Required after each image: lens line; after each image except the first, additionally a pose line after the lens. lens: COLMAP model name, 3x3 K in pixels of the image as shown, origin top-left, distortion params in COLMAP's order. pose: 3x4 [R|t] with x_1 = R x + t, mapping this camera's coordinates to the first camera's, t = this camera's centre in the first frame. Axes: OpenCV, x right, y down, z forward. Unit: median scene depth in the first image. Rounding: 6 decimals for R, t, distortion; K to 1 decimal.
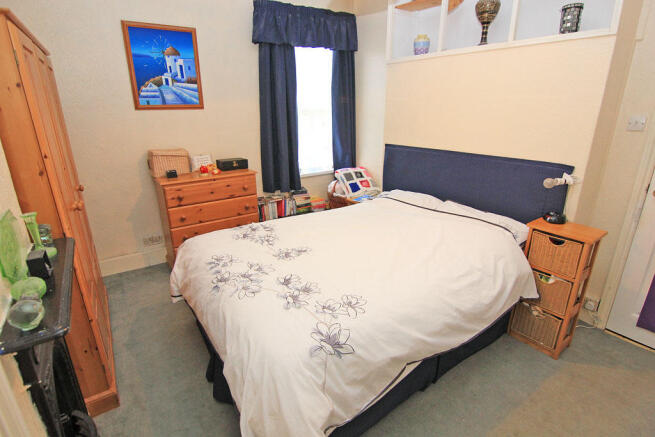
lens RADIAL K [[334.5, 0, 327.5], [0, 334.5, 218.5], [0, 0, 1]] dist [-0.032327, -0.000321]
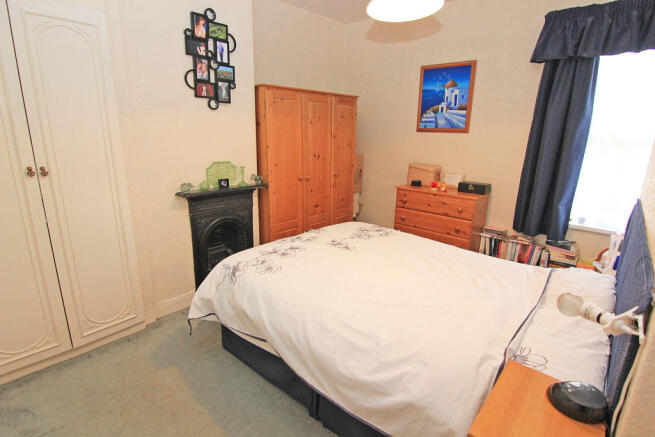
lens RADIAL K [[334.5, 0, 327.5], [0, 334.5, 218.5], [0, 0, 1]] dist [-0.032327, -0.000321]
pose [[0.211902, 0.255669, -0.943256, 0.663032], [-0.332112, 0.926572, 0.176538, -0.122043], [0.919130, 0.275858, 0.281253, 0.386313]]
